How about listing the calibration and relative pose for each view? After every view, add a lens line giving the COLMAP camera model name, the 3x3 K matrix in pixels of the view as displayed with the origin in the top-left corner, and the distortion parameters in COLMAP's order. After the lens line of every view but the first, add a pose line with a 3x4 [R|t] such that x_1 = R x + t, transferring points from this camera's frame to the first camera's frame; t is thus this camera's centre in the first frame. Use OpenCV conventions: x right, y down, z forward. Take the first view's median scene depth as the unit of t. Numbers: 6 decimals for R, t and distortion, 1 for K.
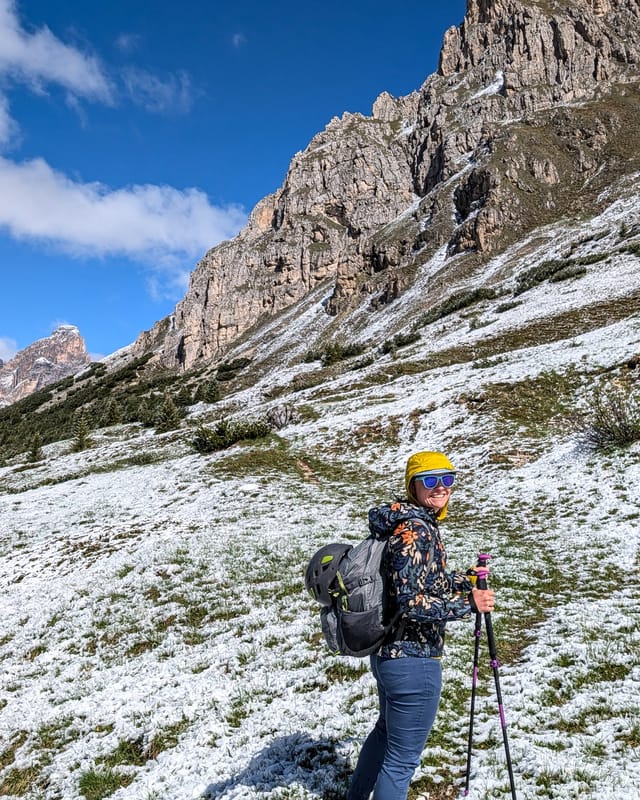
lens RADIAL K [[1237.9, 0, 321.8], [0, 1237.9, 448.2], [0, 0, 1]] dist [0.161861, -0.800688]
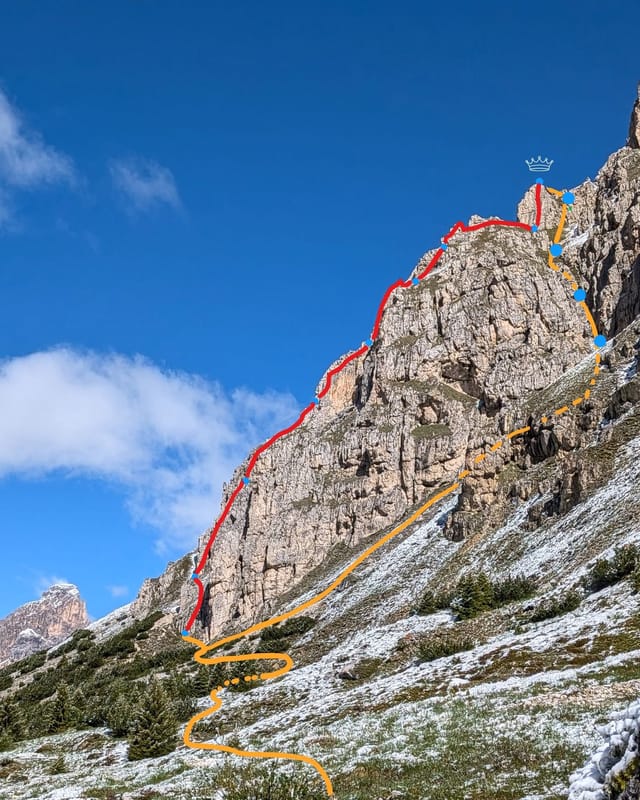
lens RADIAL K [[1237.9, 0, 321.8], [0, 1237.9, 448.2], [0, 0, 1]] dist [0.161861, -0.800688]
pose [[0.998680, -0.000457, -0.051352, -0.024185], [-0.011453, 0.972795, -0.231383, -0.013303], [0.050061, 0.231666, 0.971506, 0.411295]]
